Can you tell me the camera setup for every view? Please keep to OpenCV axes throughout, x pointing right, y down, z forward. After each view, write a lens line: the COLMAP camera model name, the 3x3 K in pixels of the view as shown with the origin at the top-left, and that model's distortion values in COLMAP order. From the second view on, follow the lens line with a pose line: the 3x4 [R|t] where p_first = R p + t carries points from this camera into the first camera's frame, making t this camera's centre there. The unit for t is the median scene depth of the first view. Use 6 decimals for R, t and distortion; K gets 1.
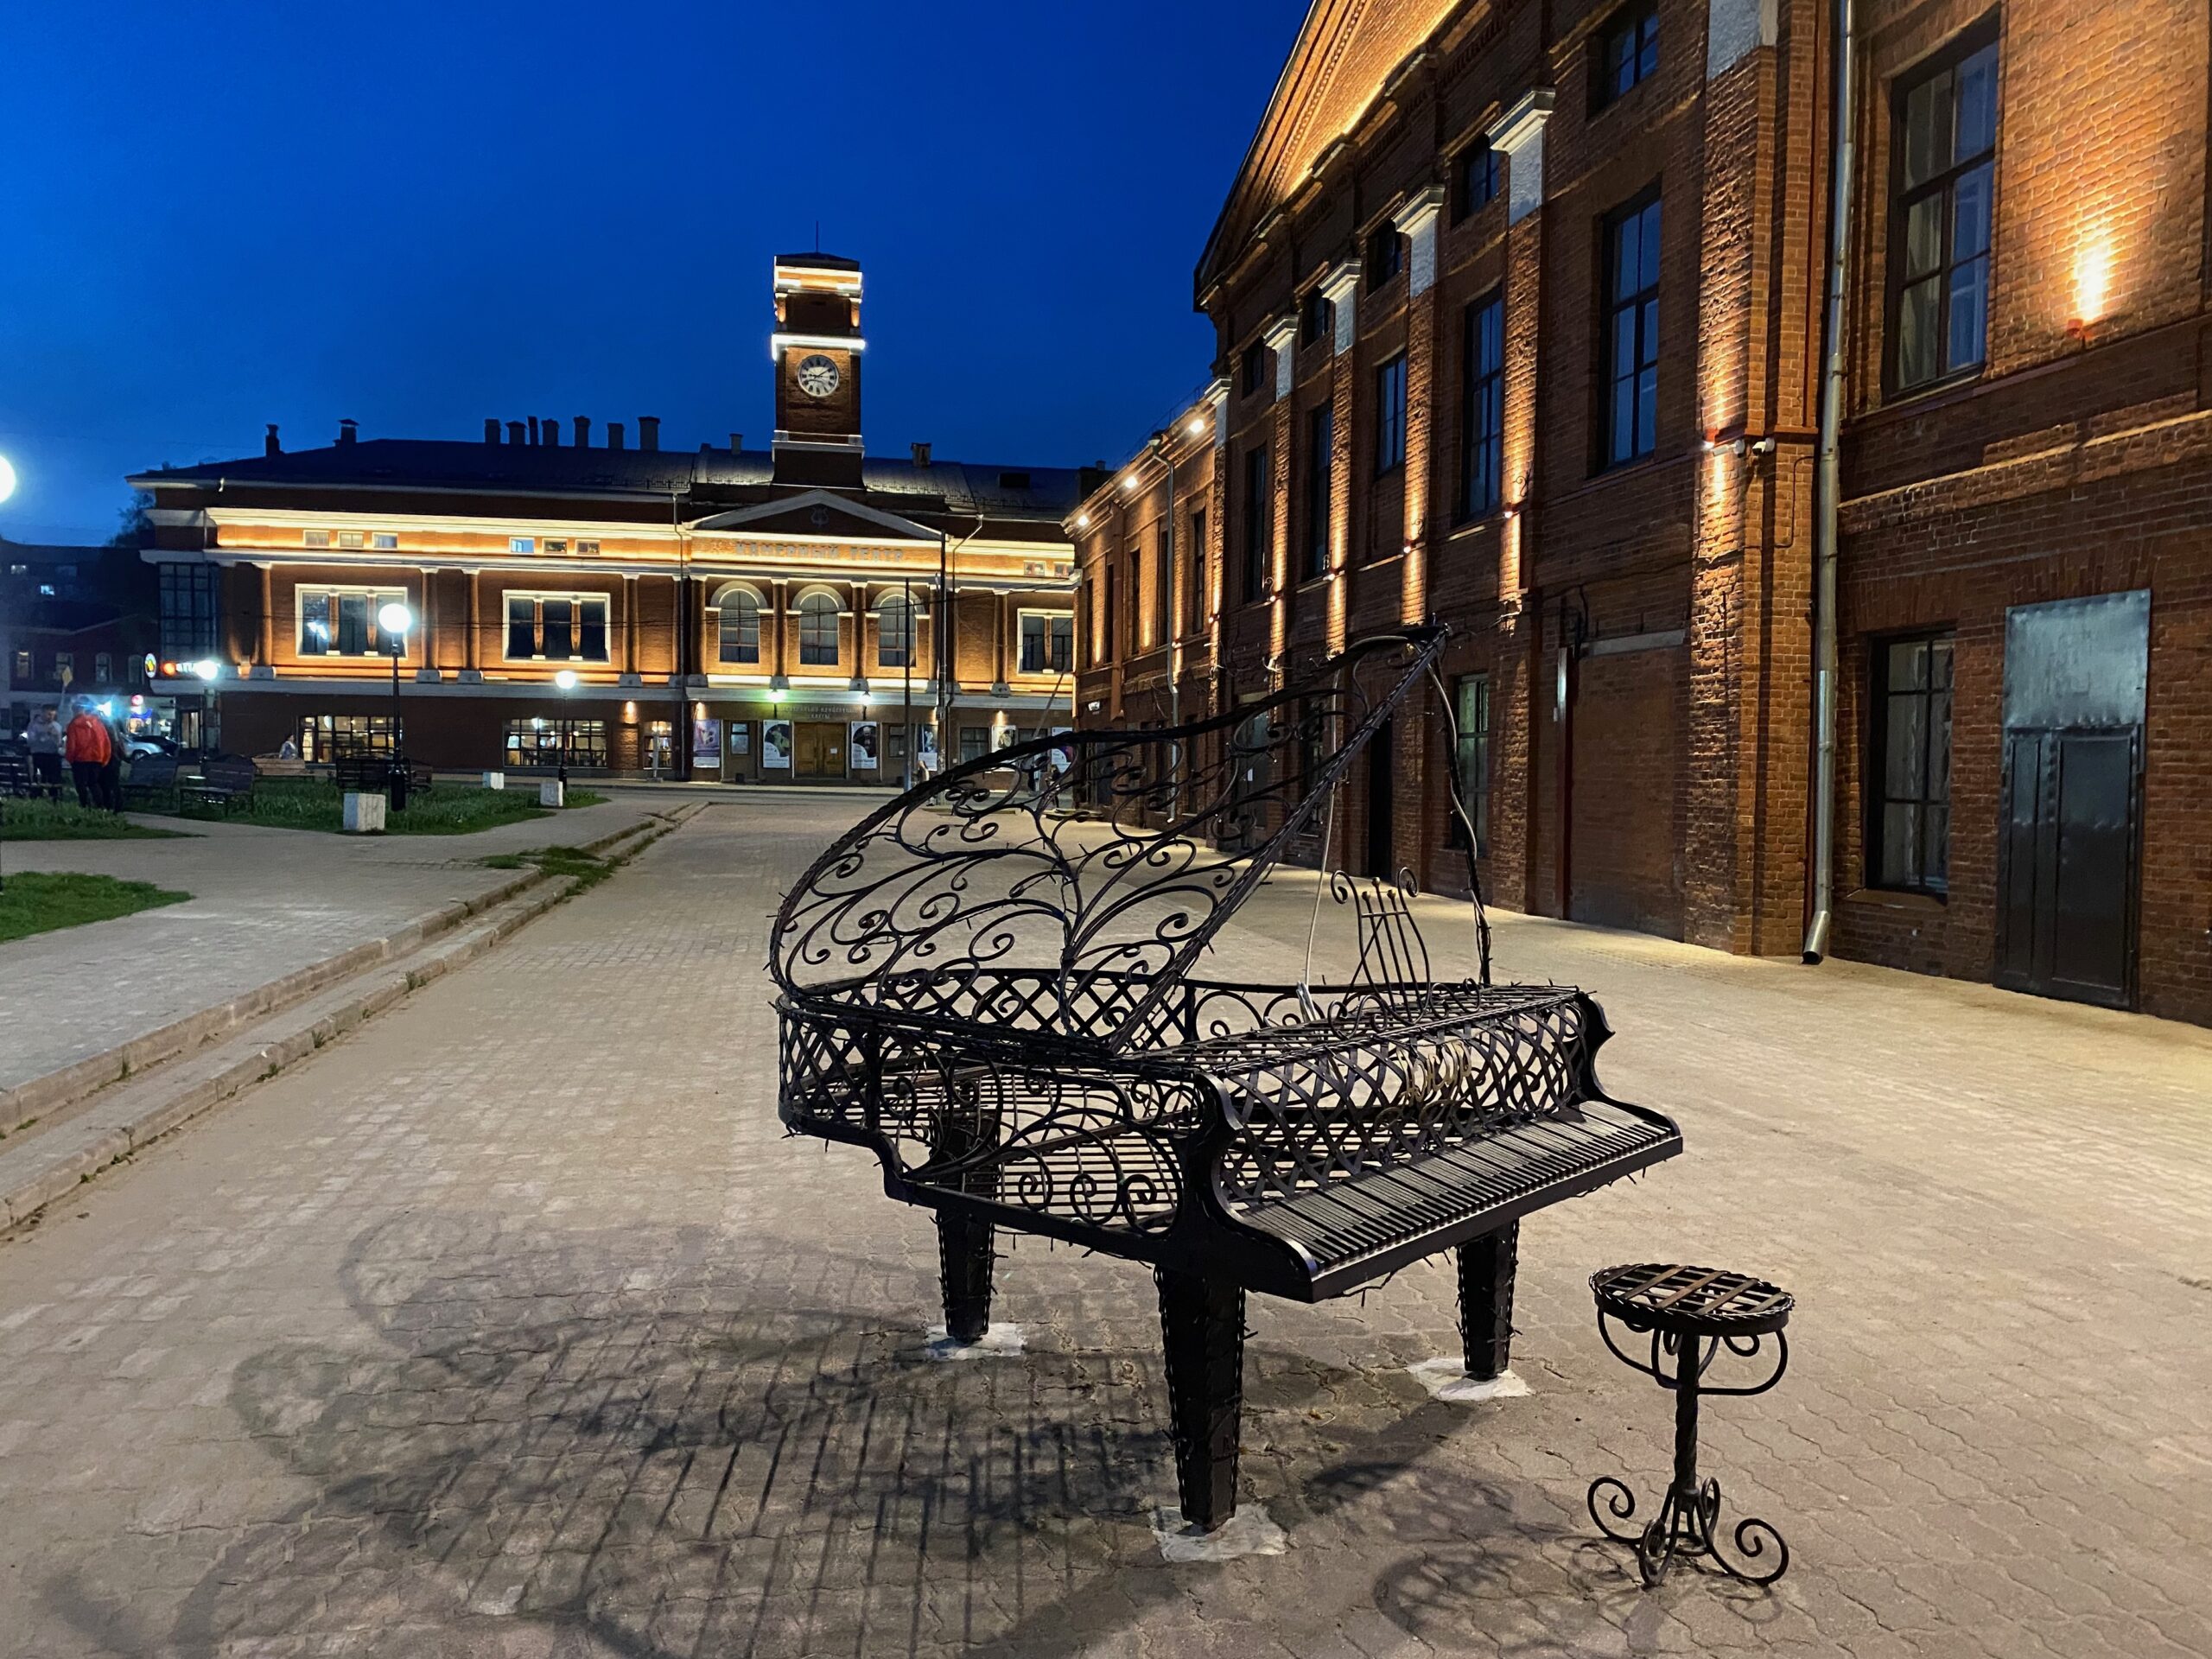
lens RADIAL K [[1705.4, 0, 1112.6], [0, 1705.4, 866.4], [0, 0, 1]] dist [0.042673, -0.043979]
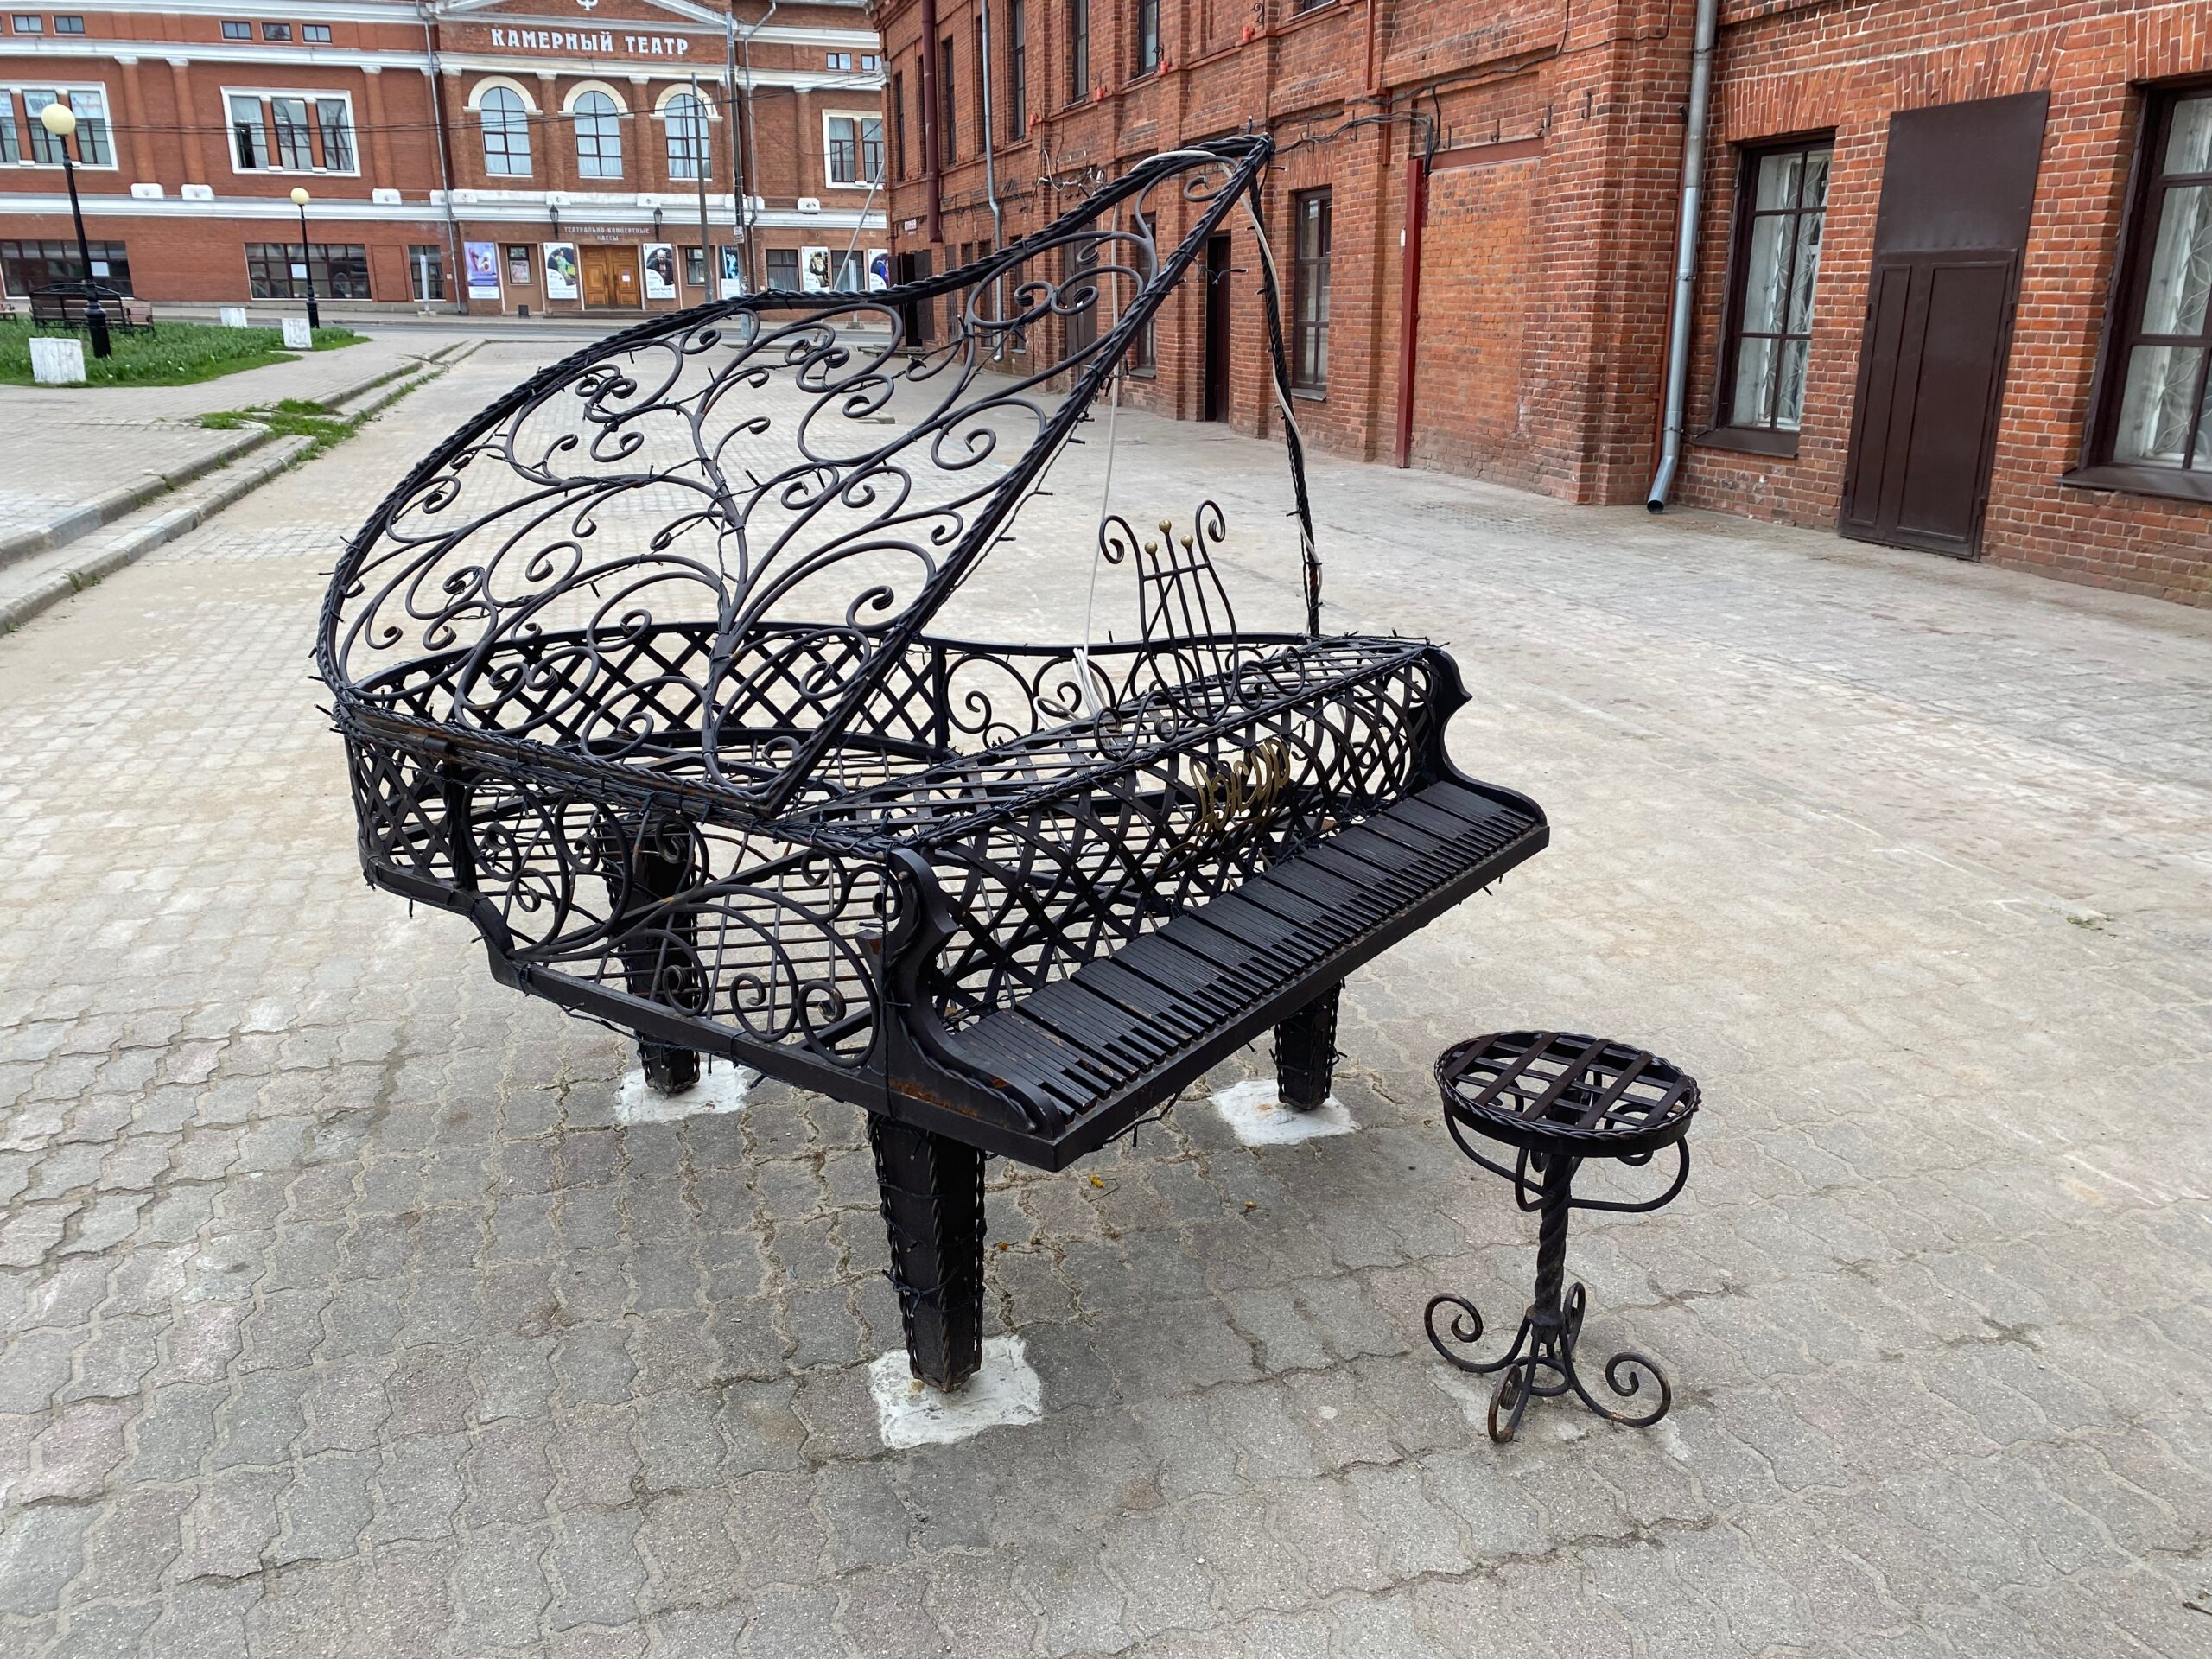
lens RADIAL K [[1705.4, 0, 1112.6], [0, 1705.4, 866.4], [0, 0, 1]] dist [0.042673, -0.043979]
pose [[0.995452, -0.035779, 0.088285, 0.051568], [0.011490, 0.965117, 0.261568, -0.032352], [-0.094564, -0.259364, 0.961139, 0.225011]]
